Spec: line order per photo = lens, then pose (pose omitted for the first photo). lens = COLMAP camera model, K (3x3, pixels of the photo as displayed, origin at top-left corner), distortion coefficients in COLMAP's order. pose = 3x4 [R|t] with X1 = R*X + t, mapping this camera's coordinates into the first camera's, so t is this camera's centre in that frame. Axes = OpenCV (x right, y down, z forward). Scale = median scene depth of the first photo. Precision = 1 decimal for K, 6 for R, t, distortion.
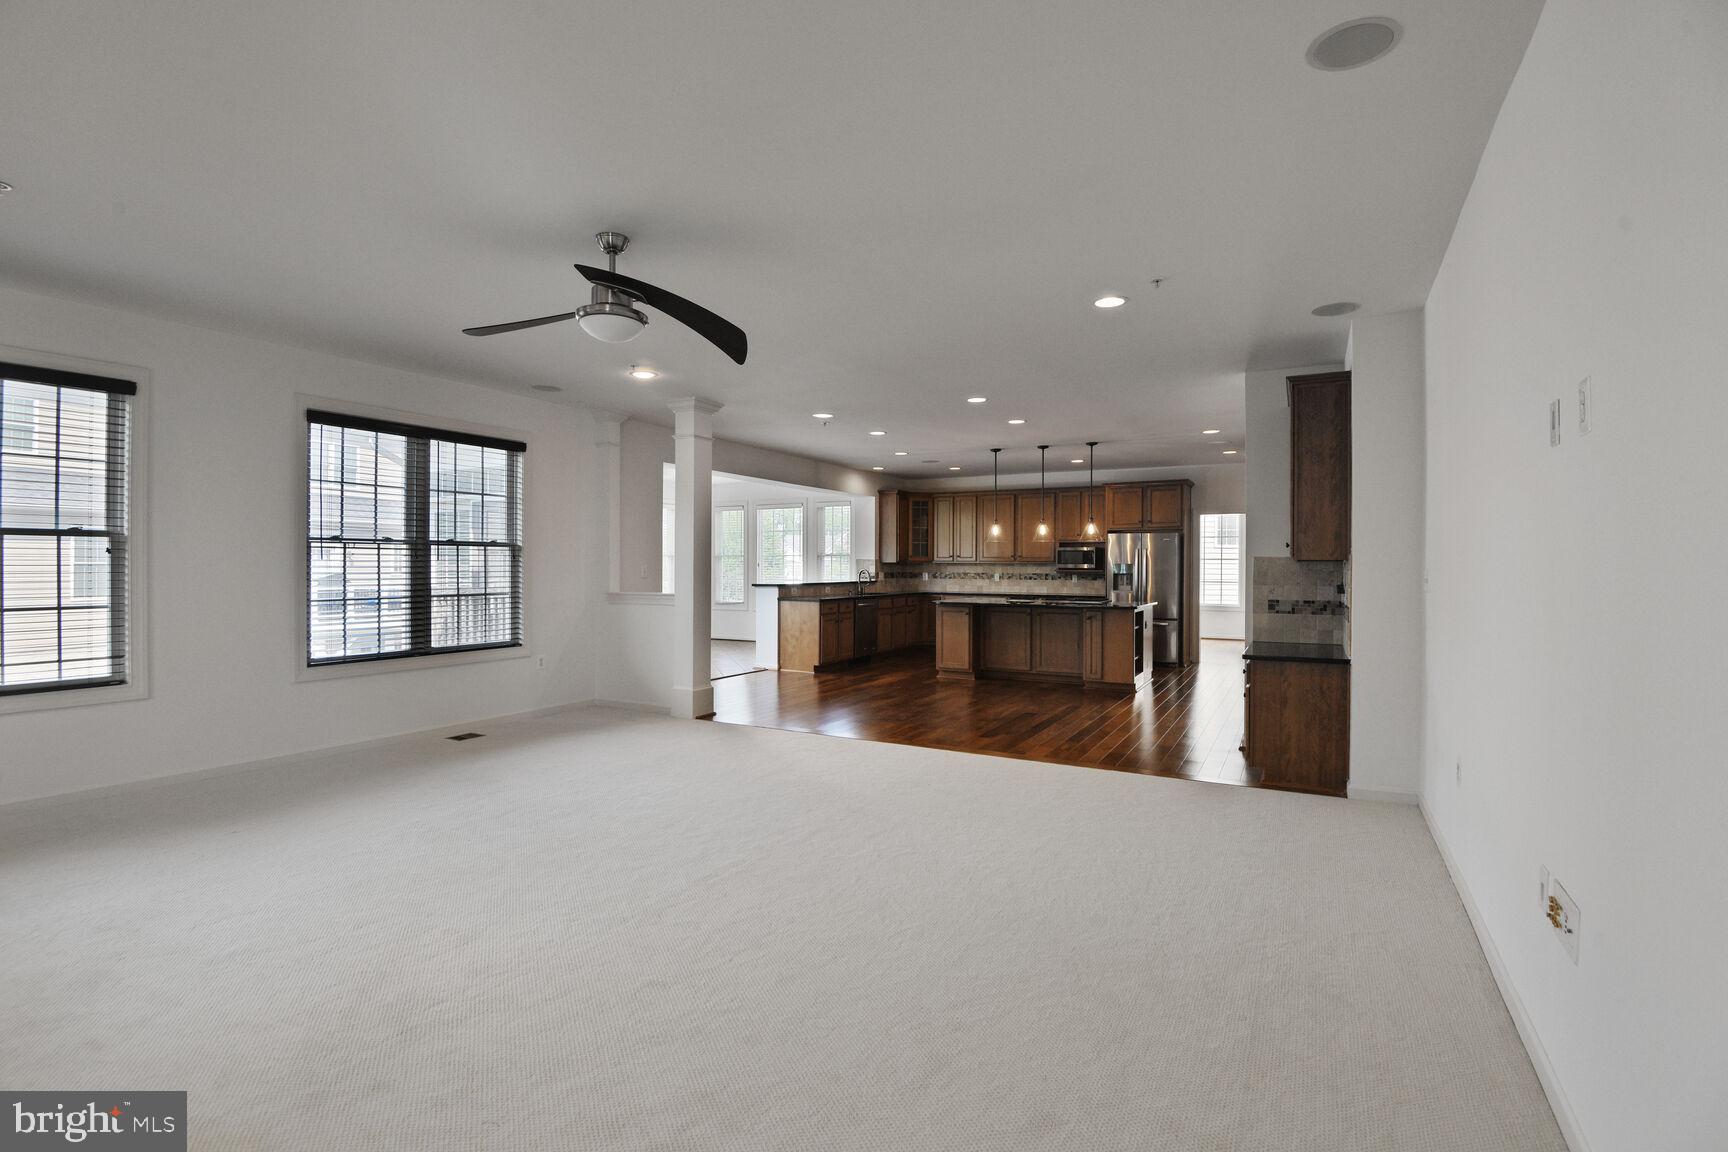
lens RADIAL K [[822.2, 0, 854.9], [0, 822.2, 569.8], [0, 0, 1]] dist [0.001708, -0.027811]
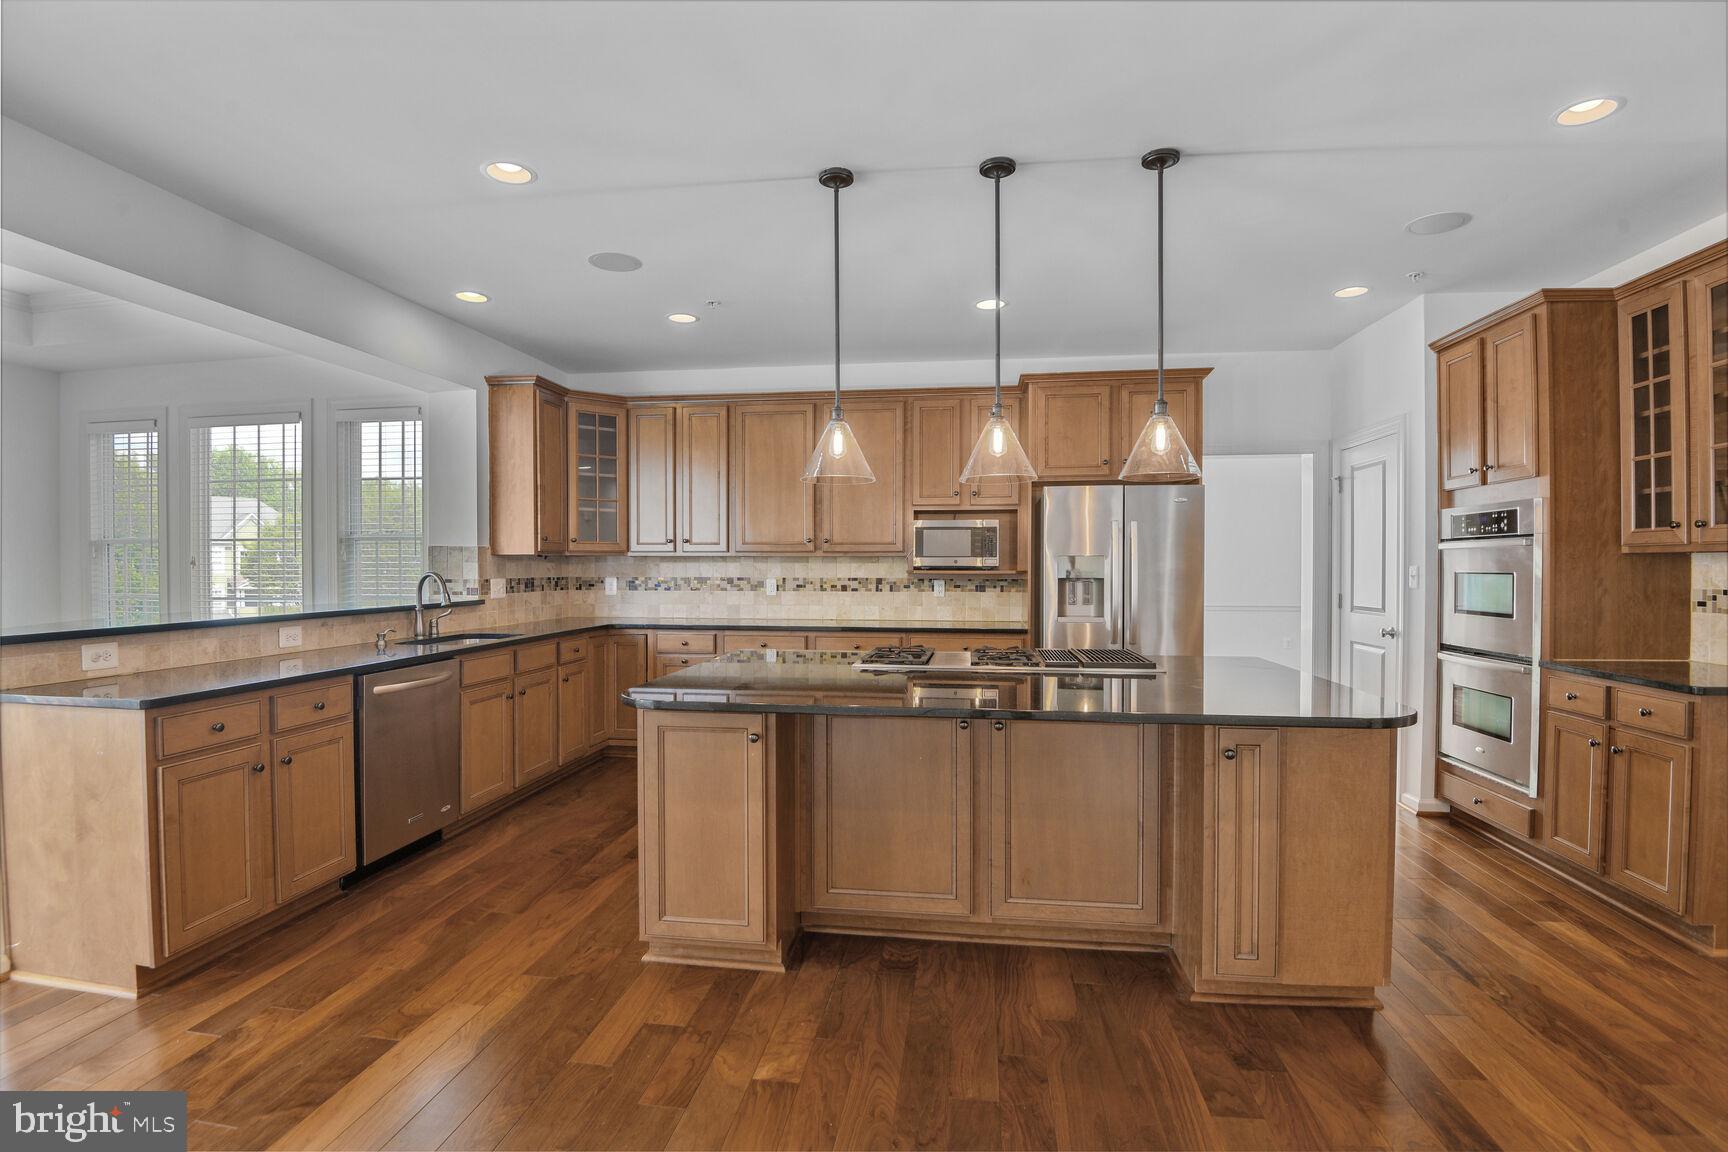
lens RADIAL K [[822.2, 0, 854.9], [0, 822.2, 569.8], [0, 0, 1]] dist [0.001708, -0.027811]
pose [[0.934913, -0.006280, 0.354823, 0.054632], [0.005913, 0.999980, 0.002120, -0.001049], [-0.354829, 0.000116, 0.934931, 0.568569]]
